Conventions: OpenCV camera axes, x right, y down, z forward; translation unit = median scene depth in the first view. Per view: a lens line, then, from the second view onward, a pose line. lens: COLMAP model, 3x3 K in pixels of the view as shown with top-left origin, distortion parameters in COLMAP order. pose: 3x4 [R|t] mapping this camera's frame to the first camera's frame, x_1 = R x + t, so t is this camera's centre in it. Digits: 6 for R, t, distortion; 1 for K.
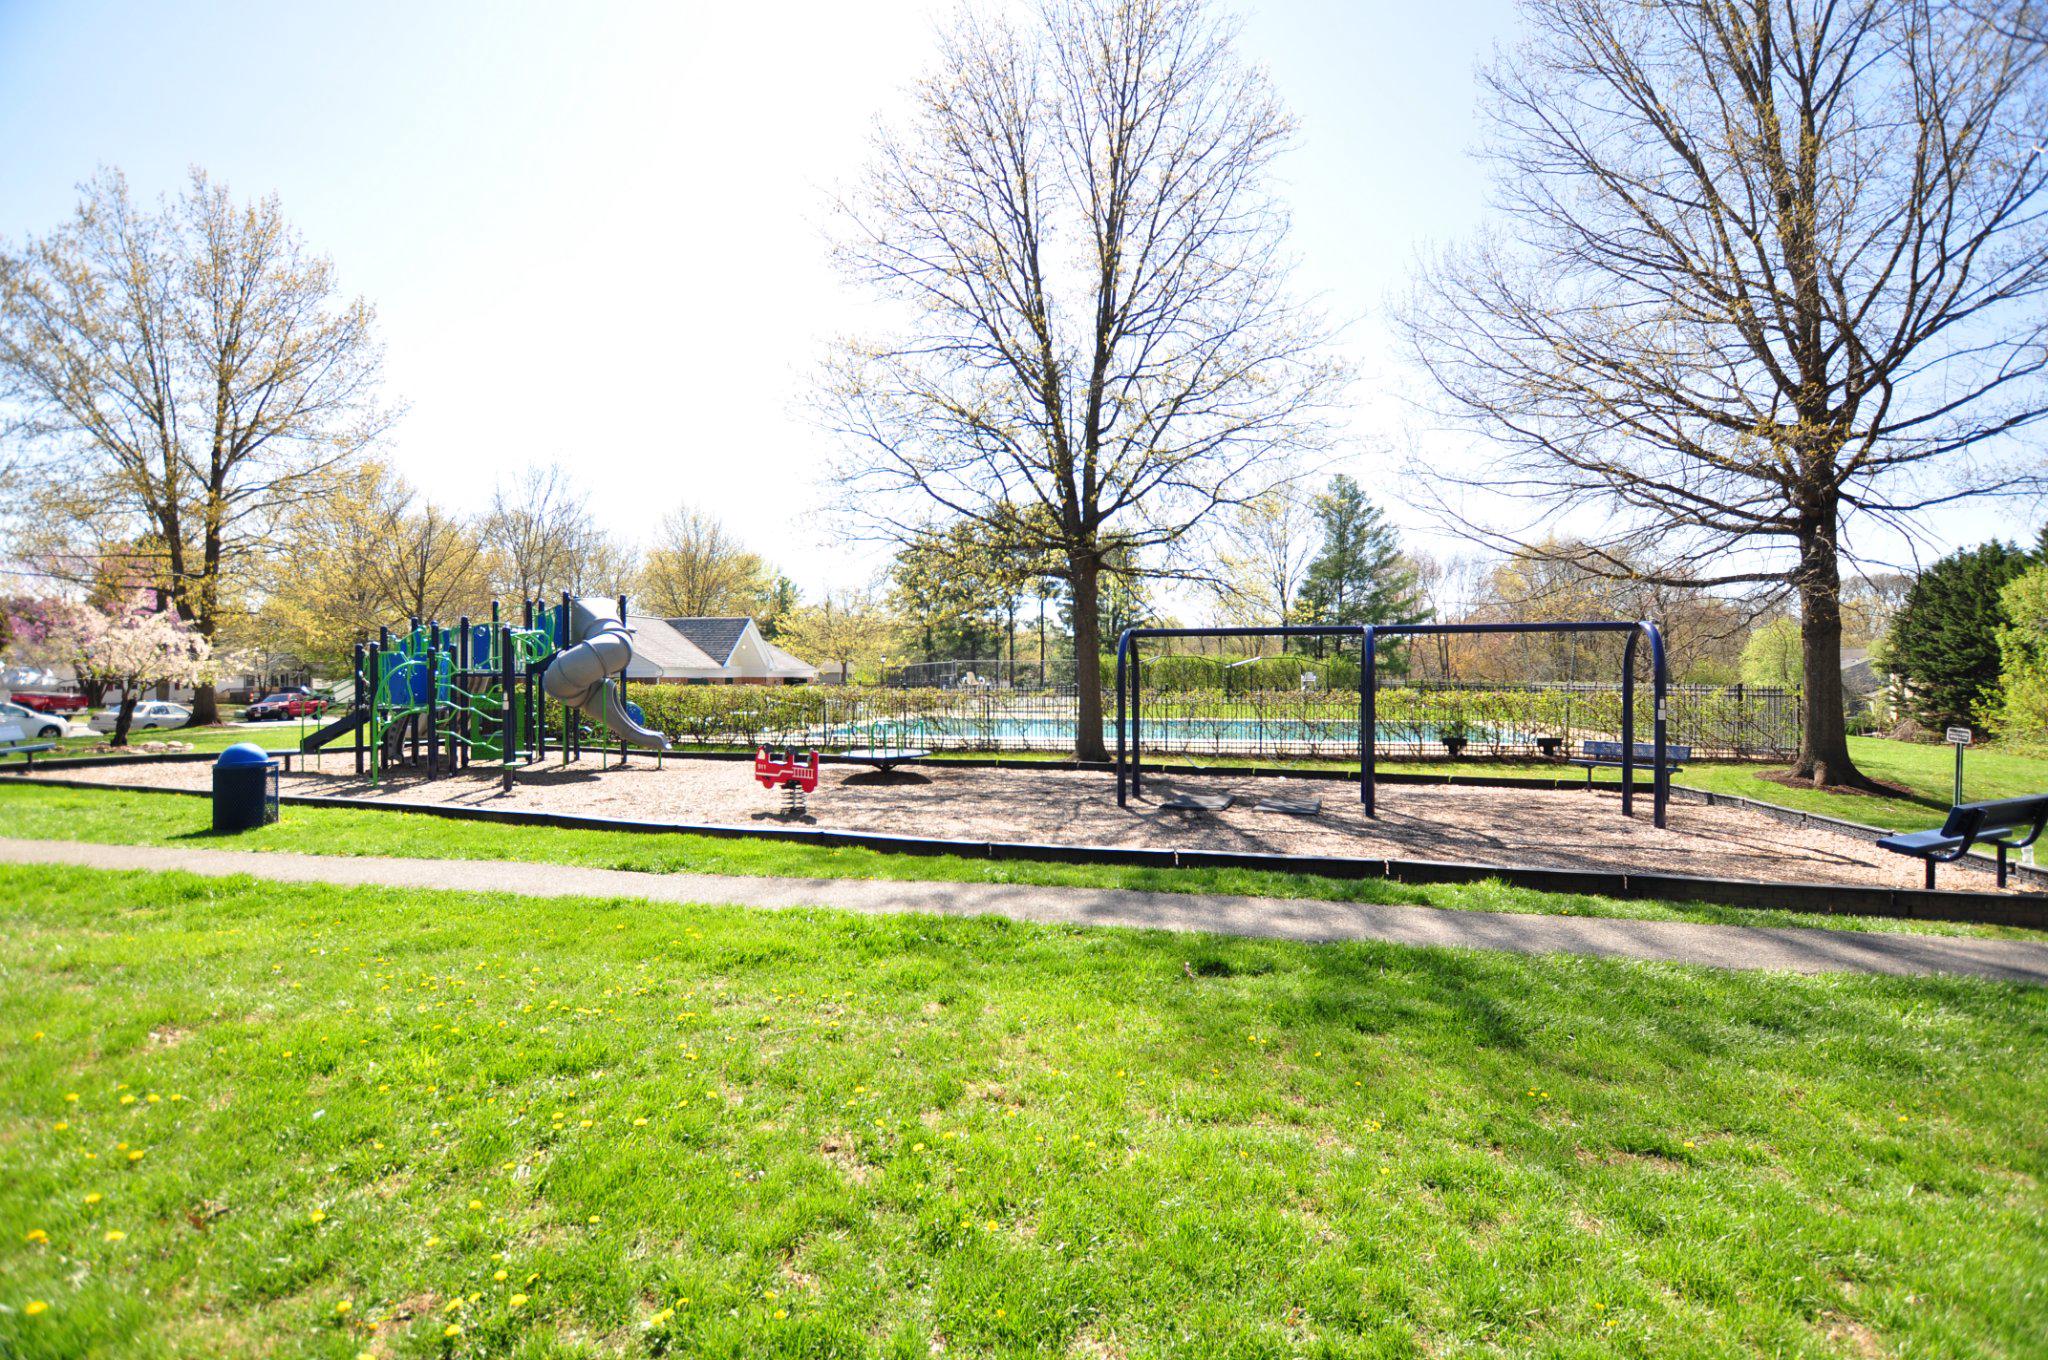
lens RADIAL K [[899.8, 0, 1026.0], [0, 899.8, 678.6], [0, 0, 1]] dist [-0.028658, 0.003476]
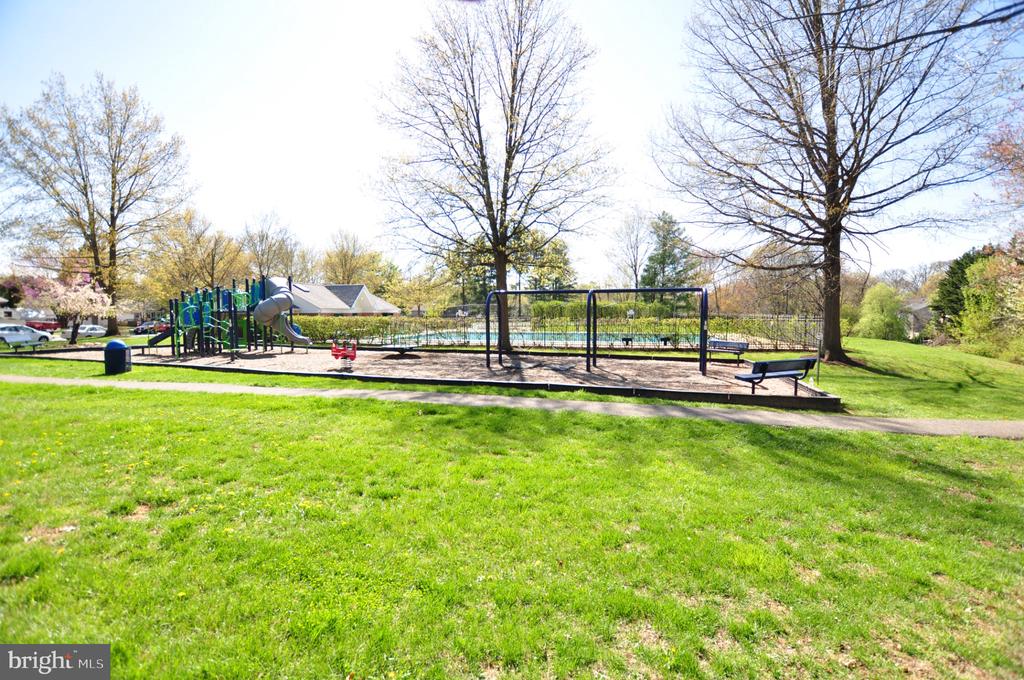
lens RADIAL K [[449.9, 0, 511.4], [0, 449.9, 337.9], [0, 0, 1]] dist [-0.028658, 0.003476]
pose [[0.999725, -0.000496, -0.023433, 0.116118], [0.001767, 0.998525, 0.054265, 0.001324], [0.023372, -0.054291, 0.998252, -0.097349]]
